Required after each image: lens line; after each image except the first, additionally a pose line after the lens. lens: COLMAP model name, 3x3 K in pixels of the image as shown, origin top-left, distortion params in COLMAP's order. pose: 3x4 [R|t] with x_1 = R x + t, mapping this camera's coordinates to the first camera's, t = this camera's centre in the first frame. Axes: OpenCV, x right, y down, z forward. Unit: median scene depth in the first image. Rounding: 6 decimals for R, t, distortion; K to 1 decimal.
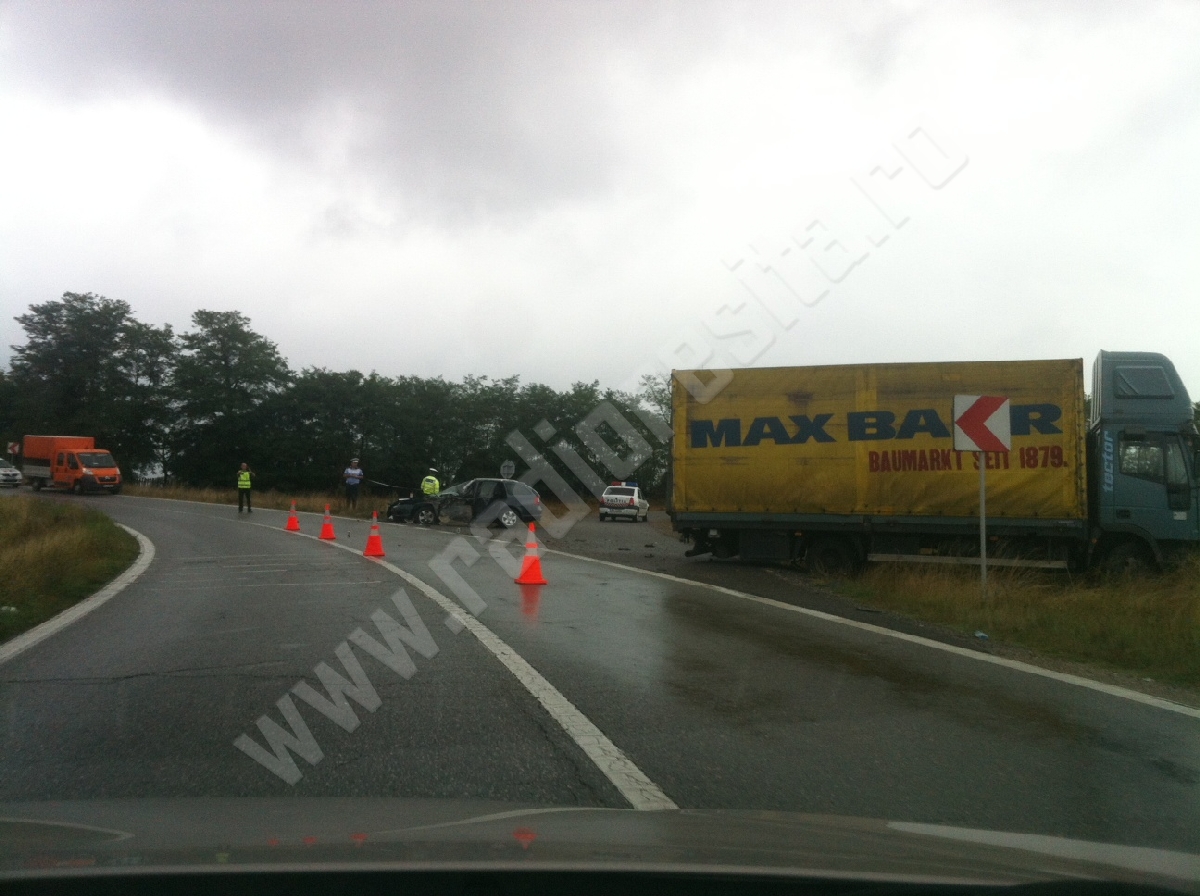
lens RADIAL K [[1204.9, 0, 600.0], [0, 1204.9, 448.0], [0, 0, 1]] dist [0.119877, -0.421656]
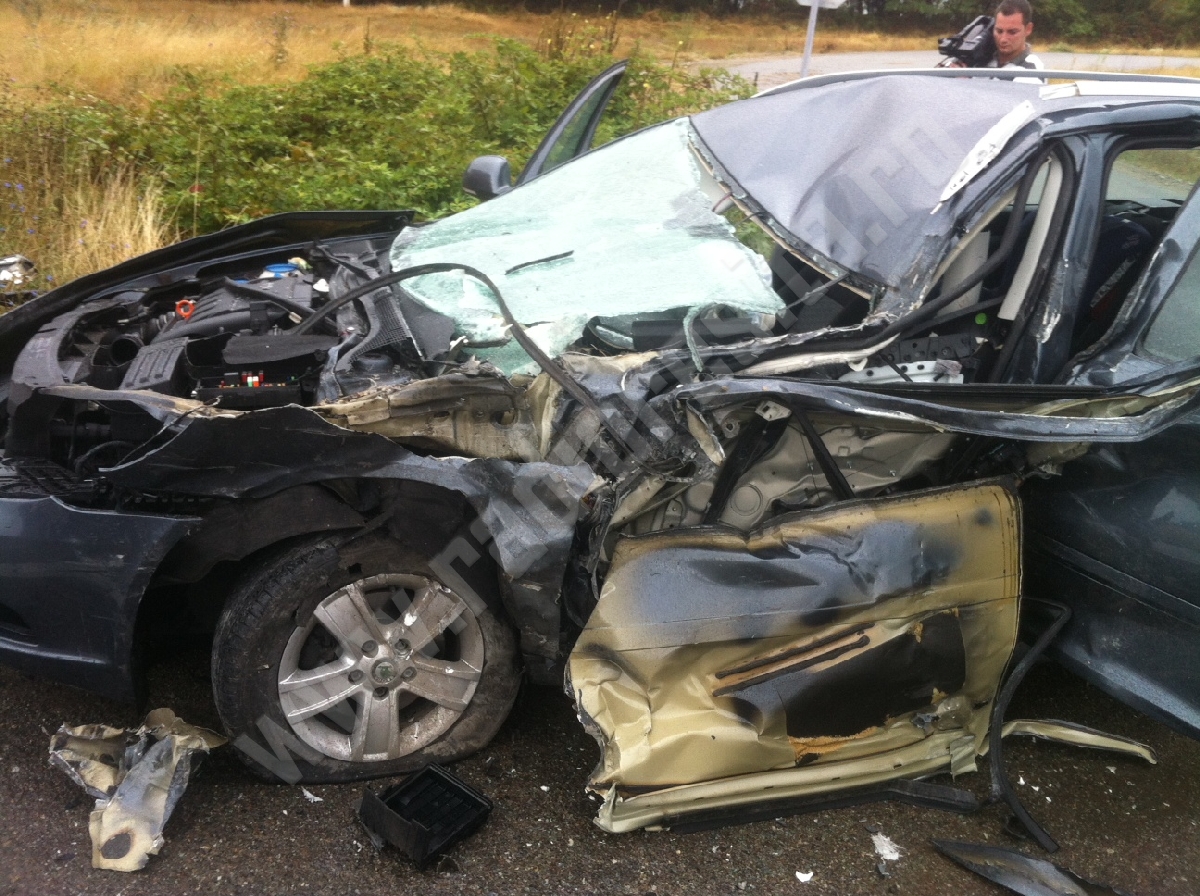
lens RADIAL K [[1204.9, 0, 600.0], [0, 1204.9, 448.0], [0, 0, 1]] dist [0.119877, -0.421656]
pose [[0.999061, 0.015453, 0.040489, -0.051901], [-0.030037, 0.920363, 0.389910, 0.007179], [-0.031239, -0.390760, 0.919962, 0.363047]]
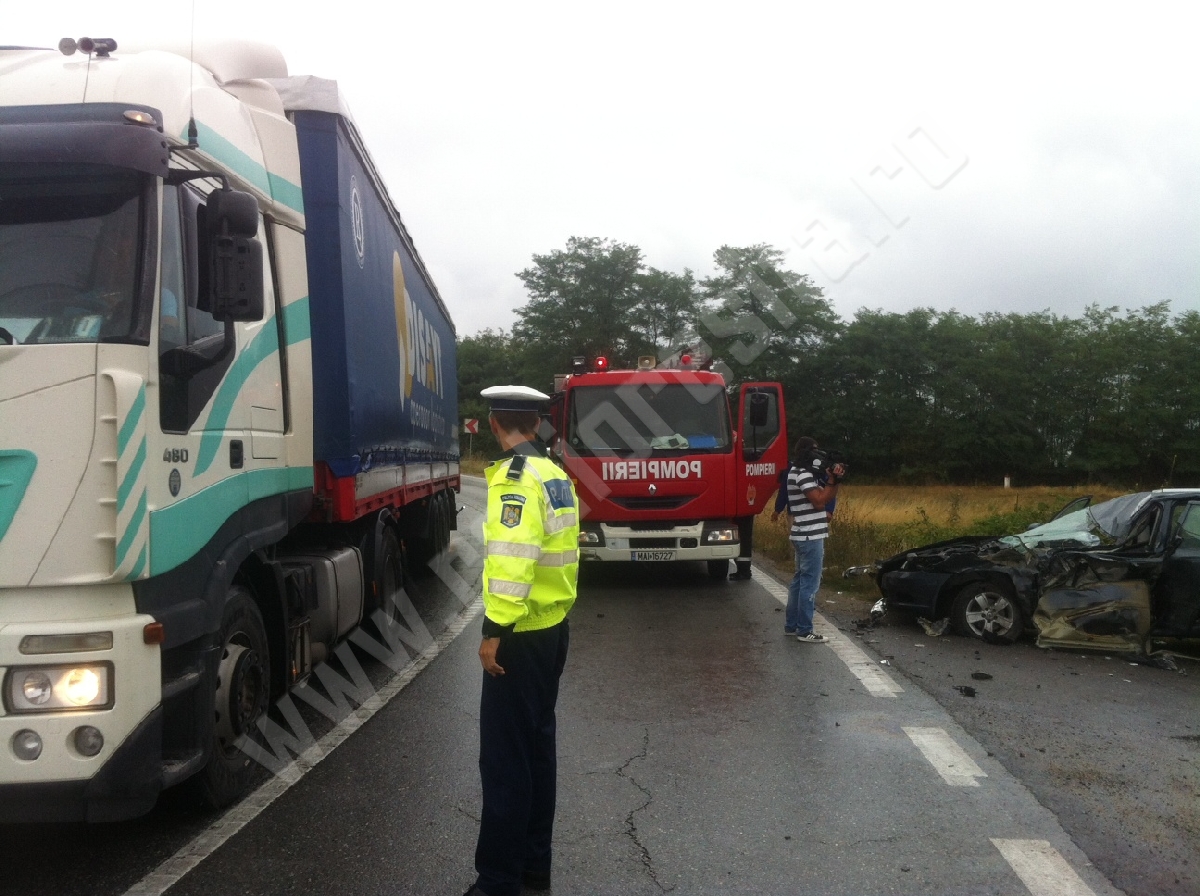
lens RADIAL K [[1204.9, 0, 600.0], [0, 1204.9, 448.0], [0, 0, 1]] dist [0.119877, -0.421656]
pose [[0.883421, -0.014752, -0.468348, -0.033205], [0.025037, 0.999563, 0.015742, 0.002809], [0.467911, -0.025633, 0.883404, 0.262945]]
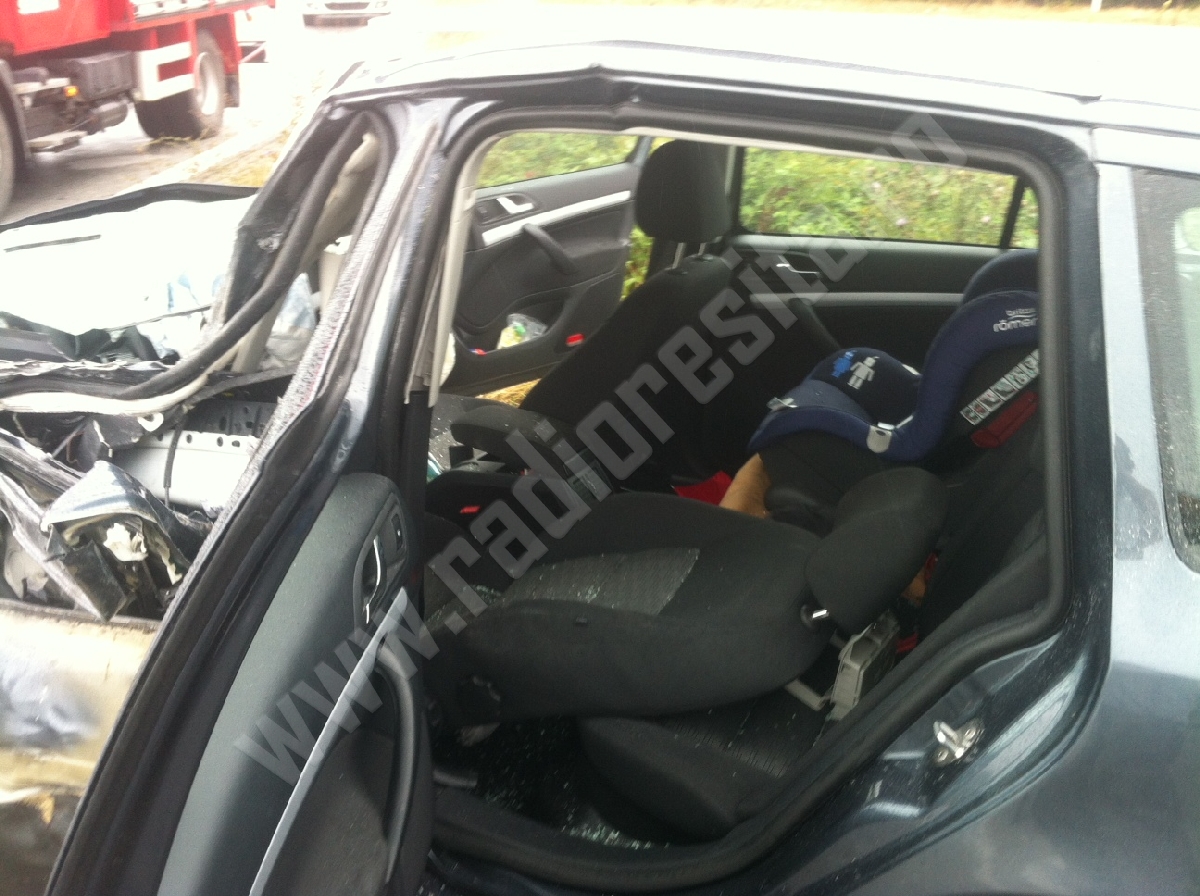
lens RADIAL K [[1204.9, 0, 600.0], [0, 1204.9, 448.0], [0, 0, 1]] dist [0.119877, -0.421656]
pose [[0.809381, 0.201534, -0.551622, -0.027880], [0.030594, 0.923532, 0.382300, 0.009205], [0.586487, -0.326303, 0.741323, 0.378878]]
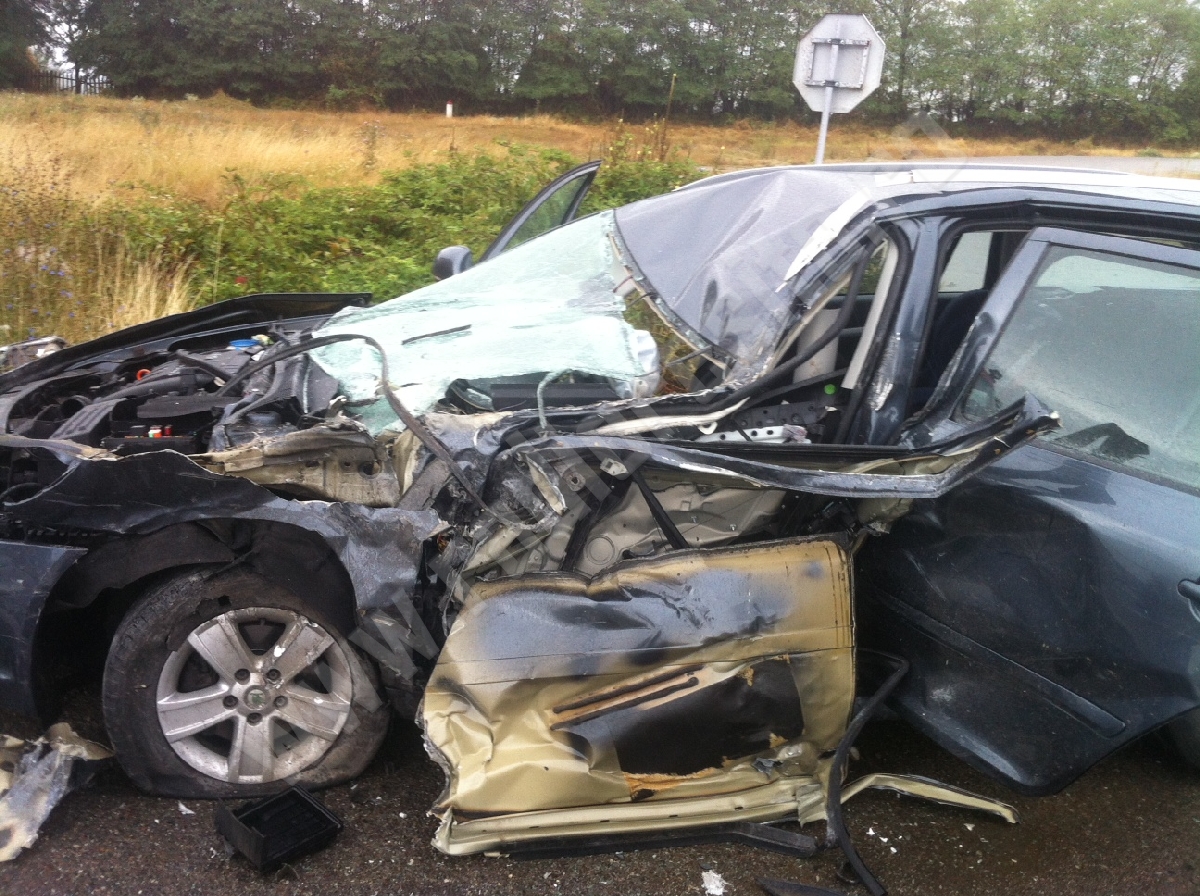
lens RADIAL K [[1204.9, 0, 600.0], [0, 1204.9, 448.0], [0, 0, 1]] dist [0.119877, -0.421656]
pose [[0.998488, 0.033839, -0.043314, -0.046199], [-0.018497, 0.948926, 0.314957, 0.007136], [0.051760, -0.313680, 0.948117, 0.360382]]
